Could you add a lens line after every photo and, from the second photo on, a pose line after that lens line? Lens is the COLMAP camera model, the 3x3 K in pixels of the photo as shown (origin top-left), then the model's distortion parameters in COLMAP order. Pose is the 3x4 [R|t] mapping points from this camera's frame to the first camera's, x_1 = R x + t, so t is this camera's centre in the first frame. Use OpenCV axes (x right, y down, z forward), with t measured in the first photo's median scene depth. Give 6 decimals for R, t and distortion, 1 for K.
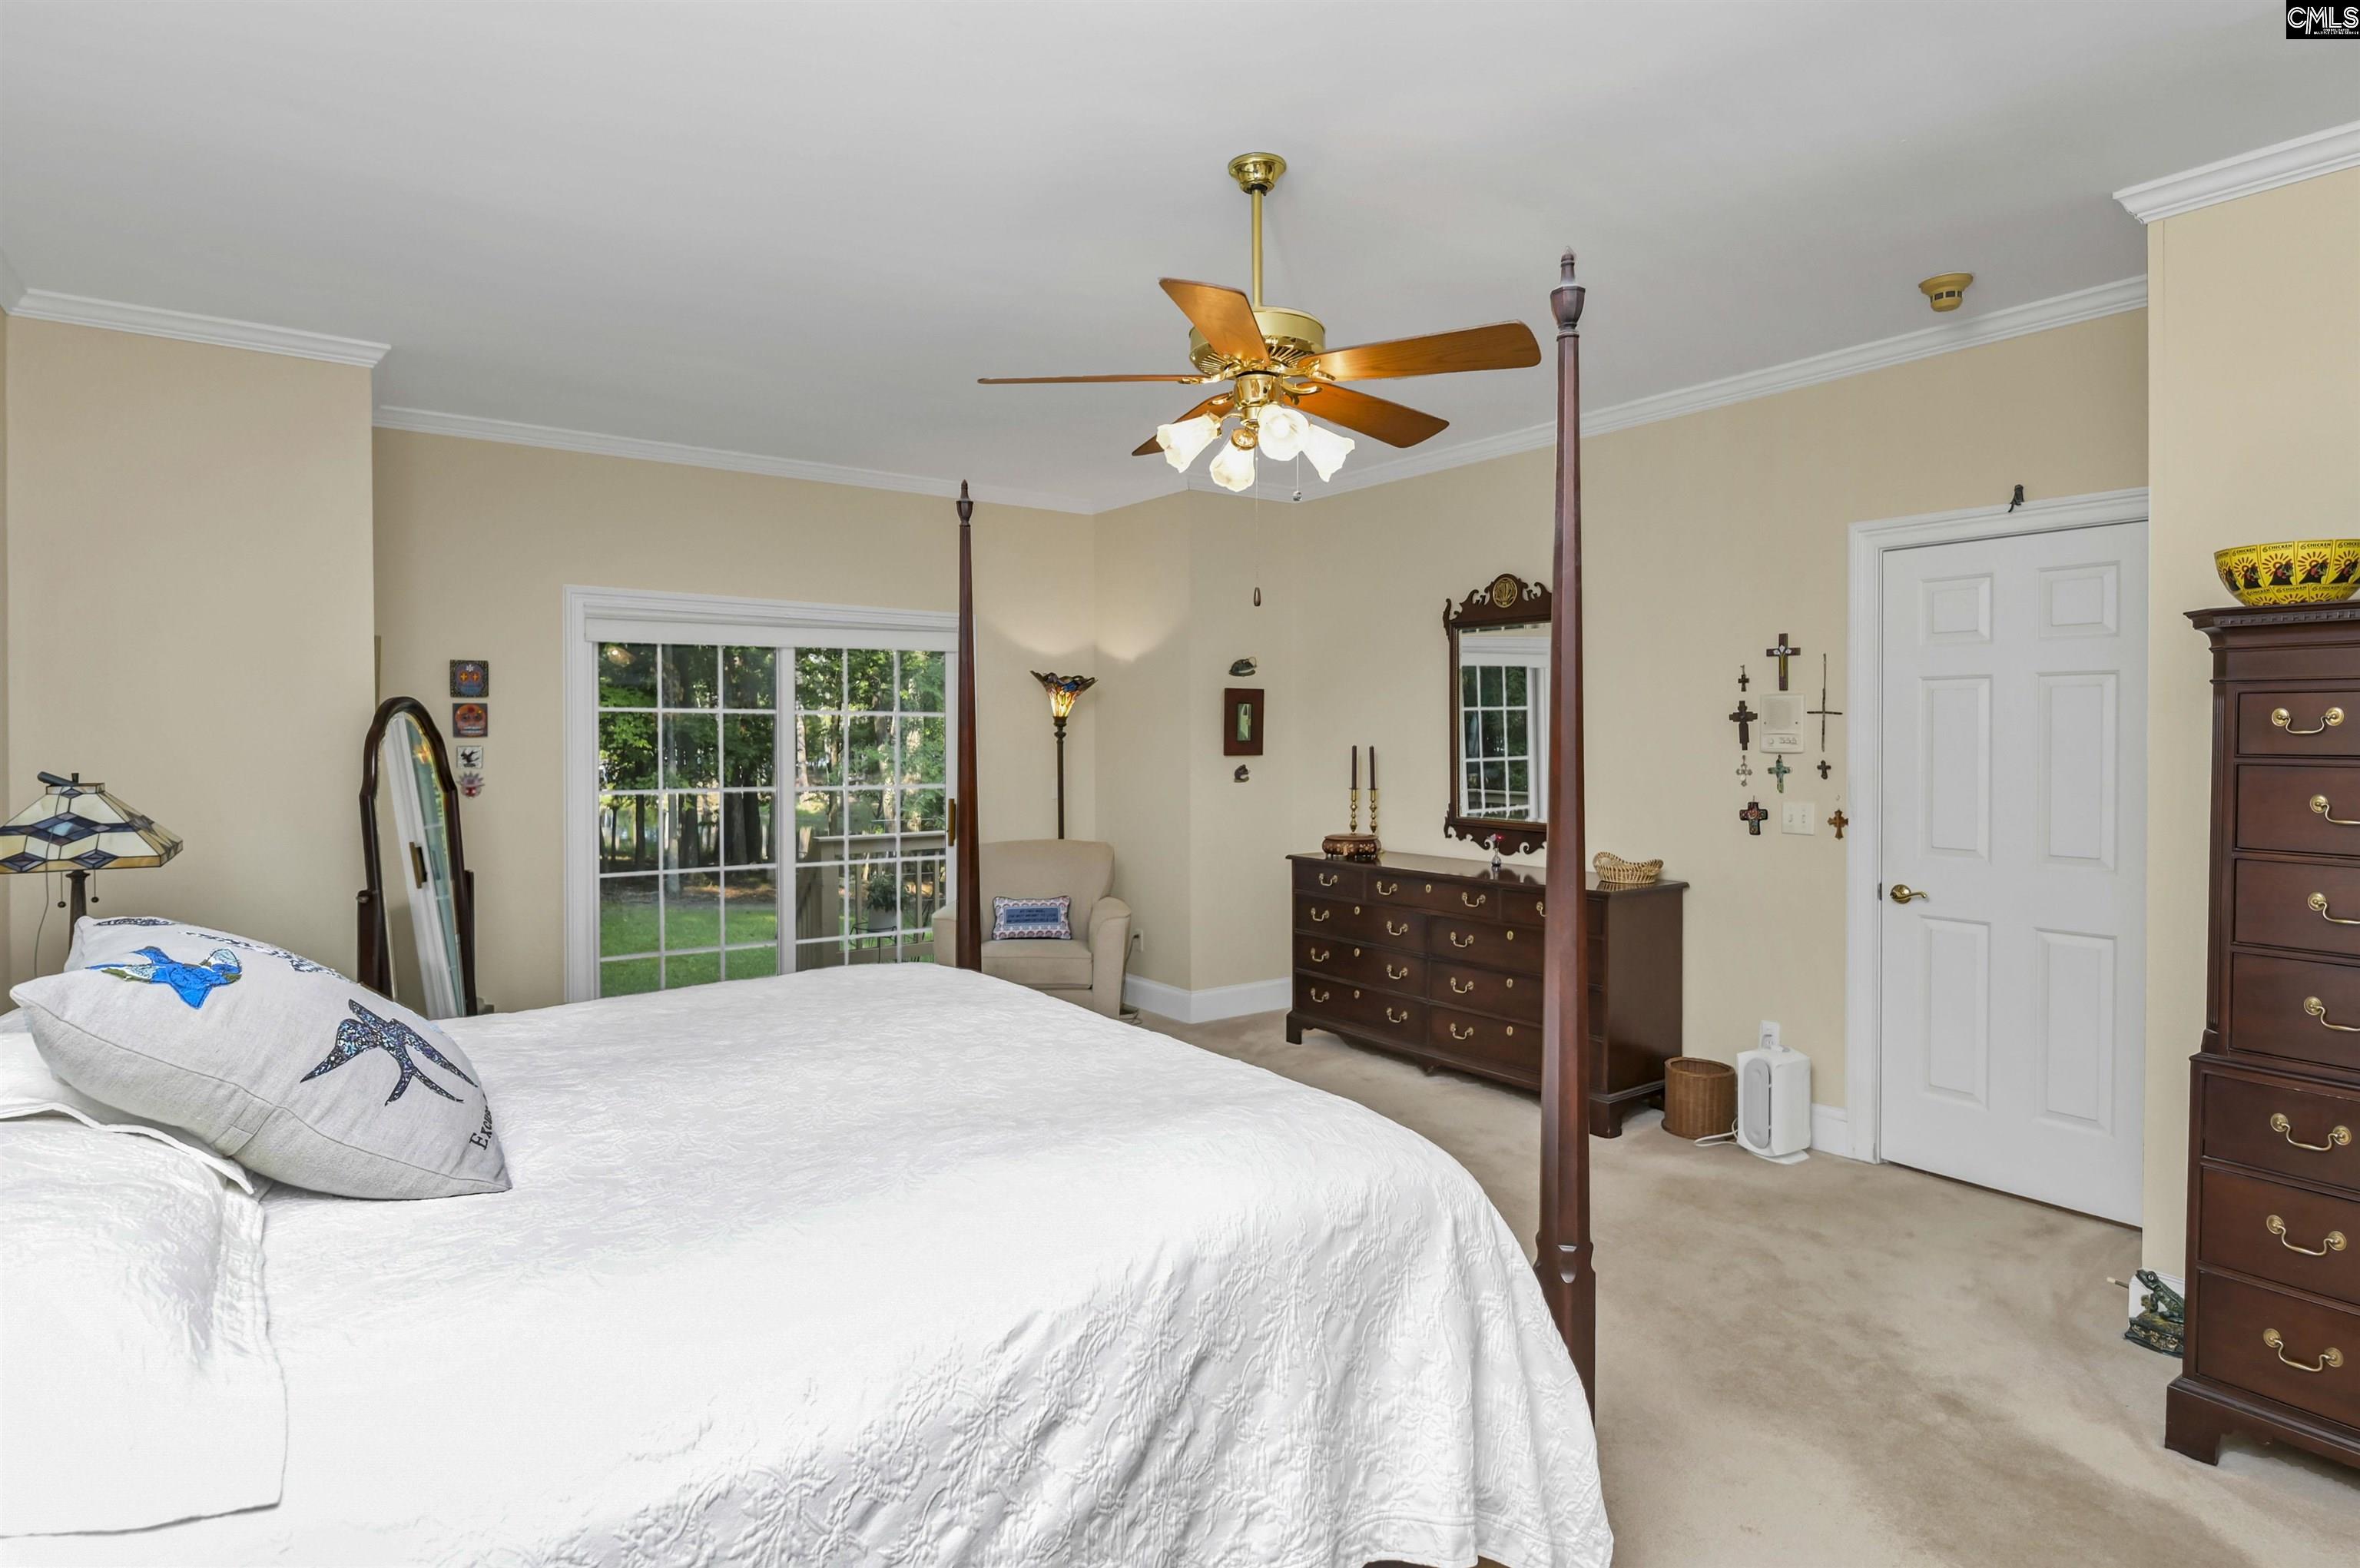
lens RADIAL K [[1197.1, 0, 1162.6], [0, 1197.1, 779.5], [0, 0, 1]] dist [0.014003, -0.015581]
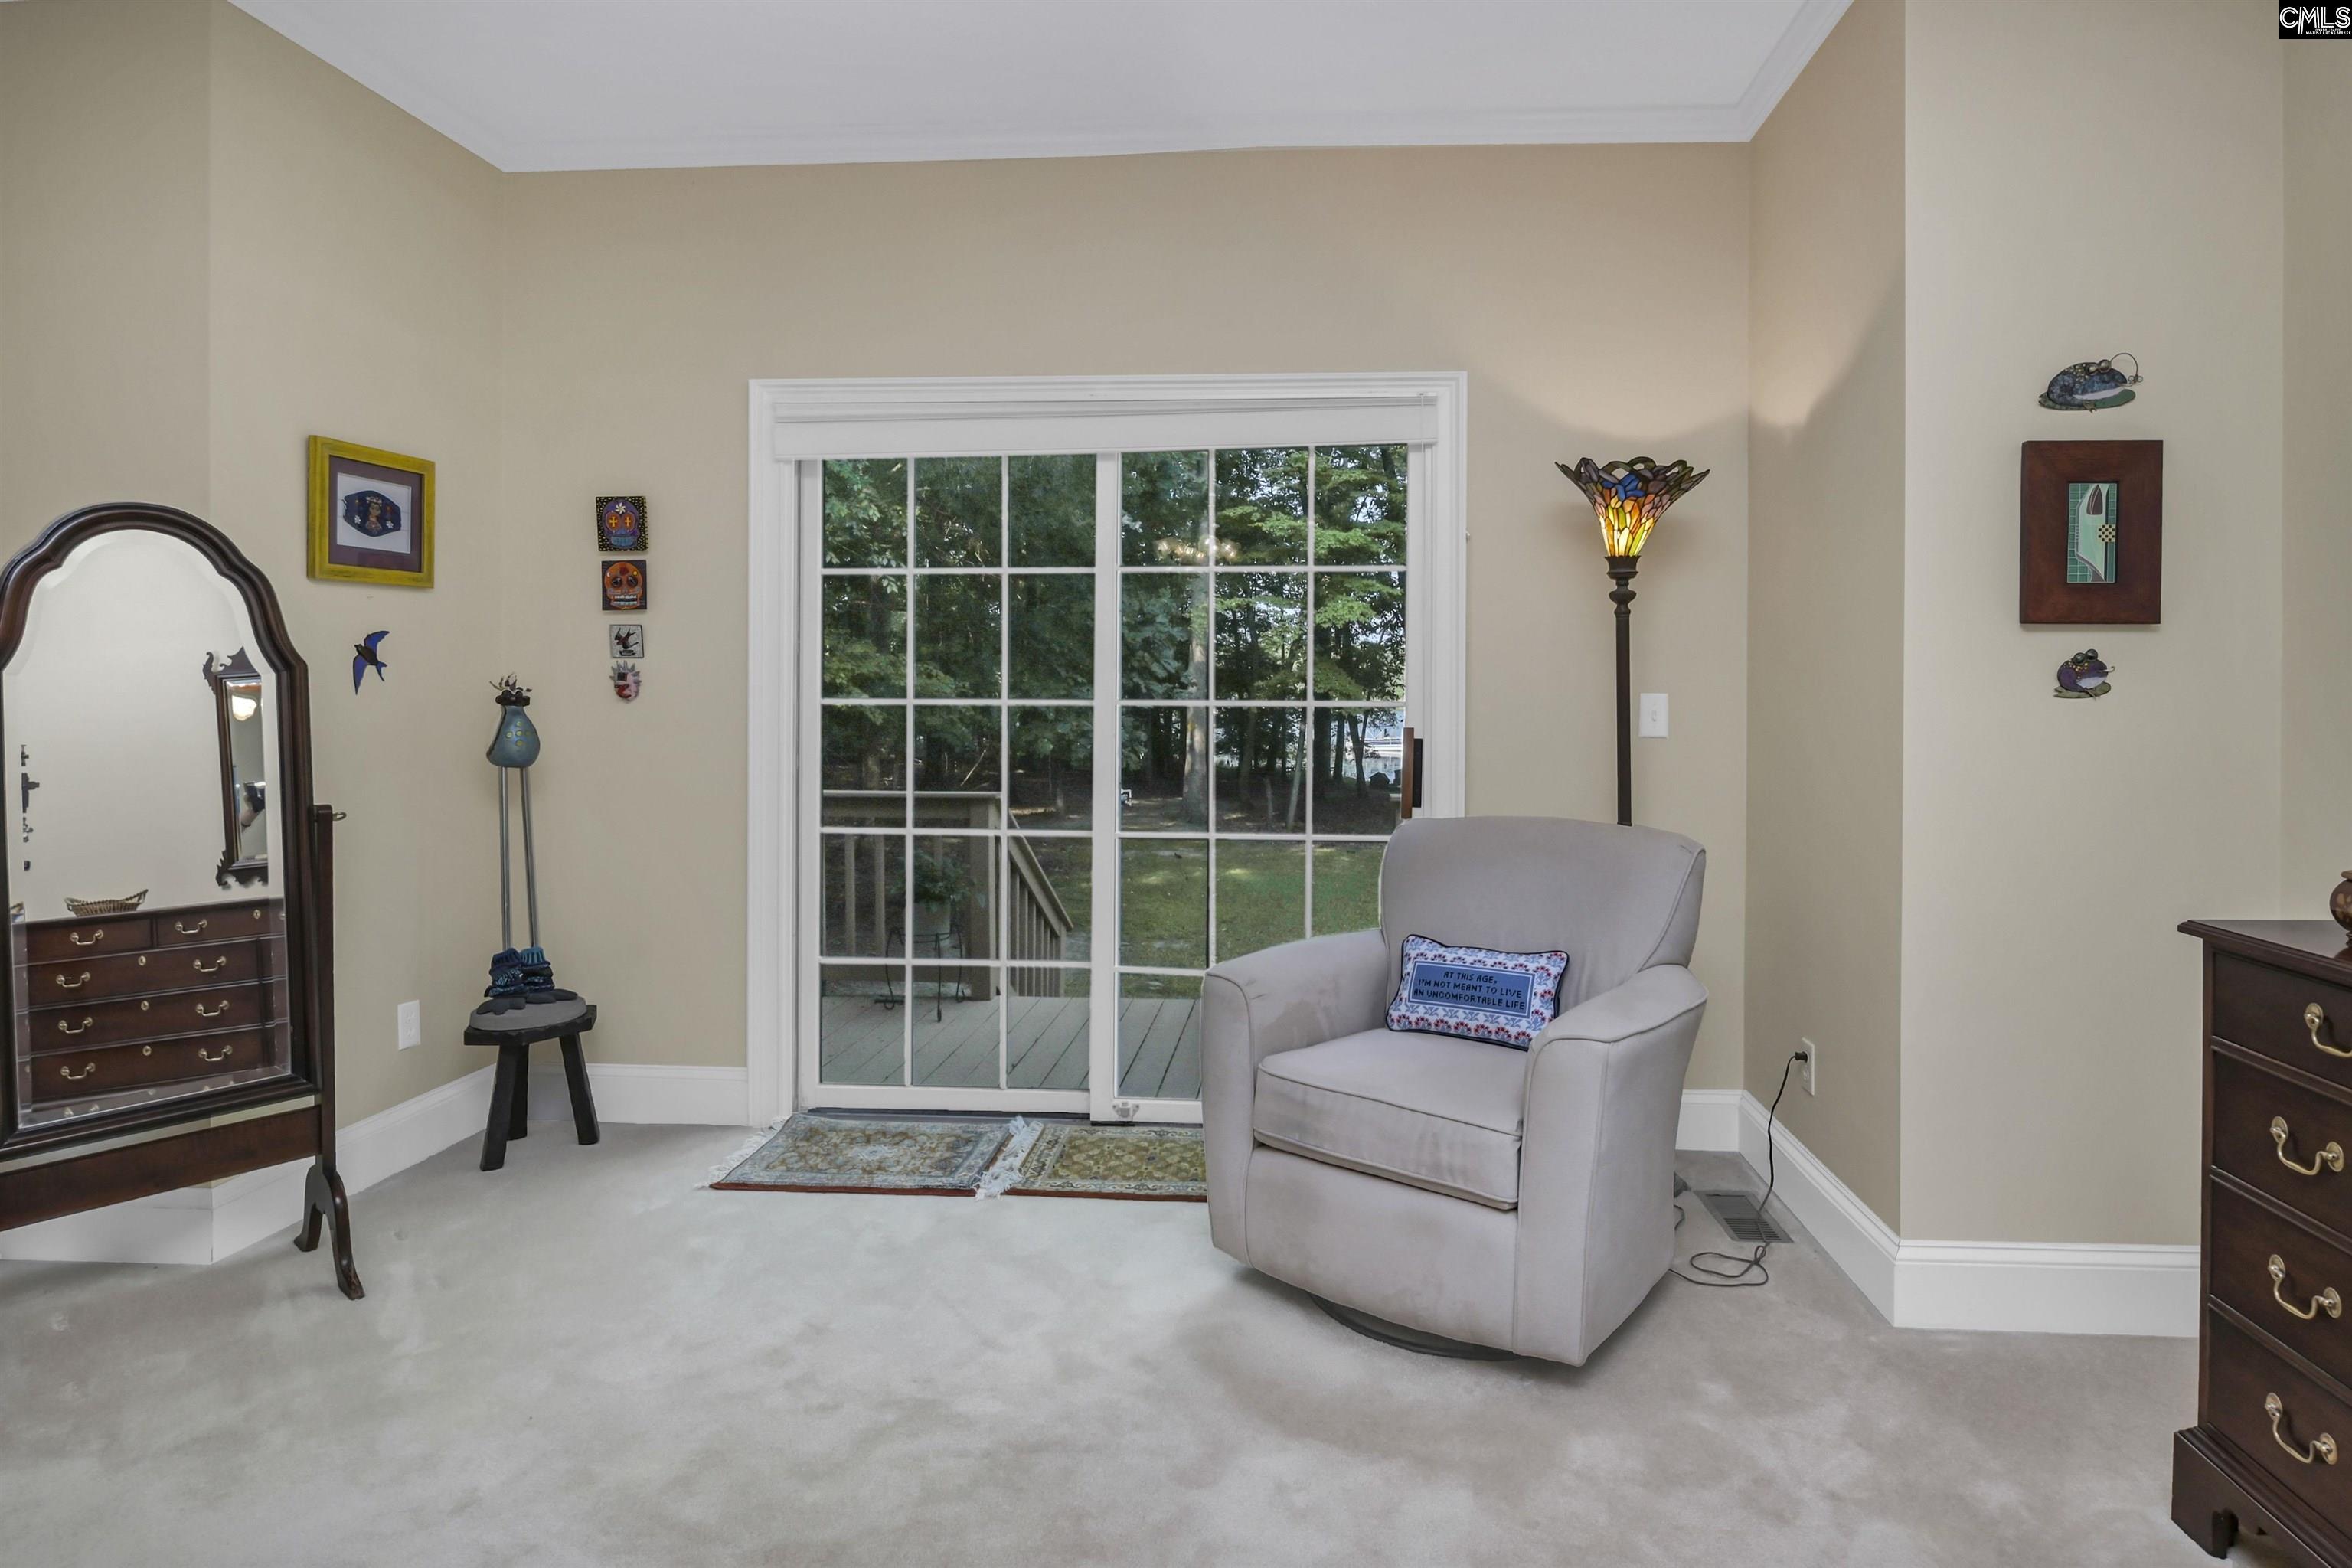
lens RADIAL K [[1268.5, 0, 1181.1], [0, 1268.5, 720.4], [0, 0, 1]] dist [0.001536, -0.026231]
pose [[0.783884, 0.015981, -0.620702, 0.091939], [-0.023931, 0.999704, -0.004483, 0.018135], [0.620446, 0.018368, 0.784034, 0.538750]]
